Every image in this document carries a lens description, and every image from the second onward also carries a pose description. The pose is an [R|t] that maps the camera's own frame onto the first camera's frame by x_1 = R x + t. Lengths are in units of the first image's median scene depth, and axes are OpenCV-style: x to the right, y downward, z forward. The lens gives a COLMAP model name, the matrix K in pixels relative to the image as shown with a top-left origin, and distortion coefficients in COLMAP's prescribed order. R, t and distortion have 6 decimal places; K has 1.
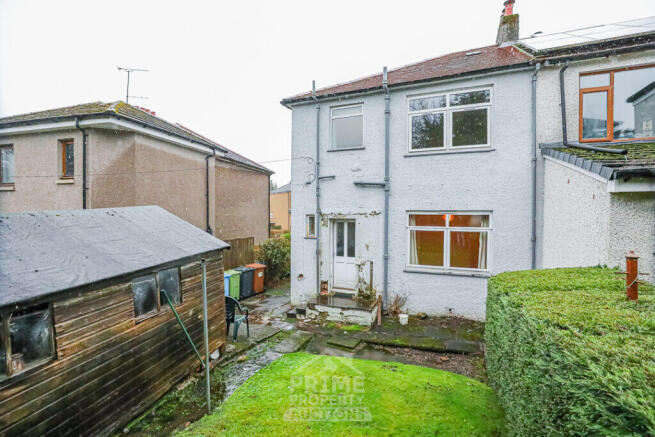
lens RADIAL K [[303.1, 0, 325.7], [0, 303.1, 218.2], [0, 0, 1]] dist [-0.022824, 0.001865]
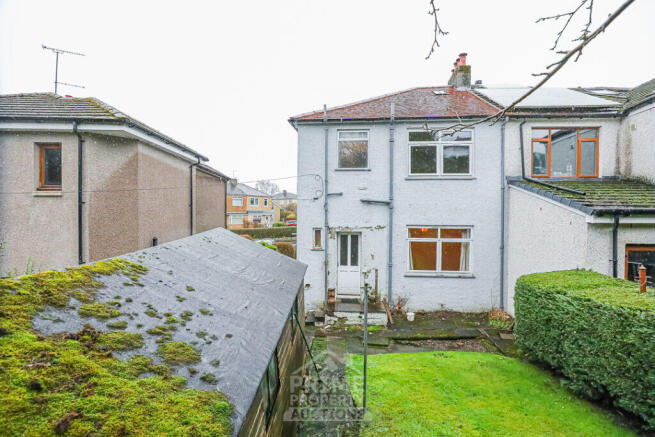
lens RADIAL K [[303.1, 0, 330.9], [0, 303.1, 220.7], [0, 0, 1]] dist [-0.022824, 0.001865]
pose [[0.953341, -0.004387, 0.301864, -0.371626], [0.002891, 0.999981, 0.005405, -0.049287], [-0.301882, -0.004281, 0.953336, -0.041676]]
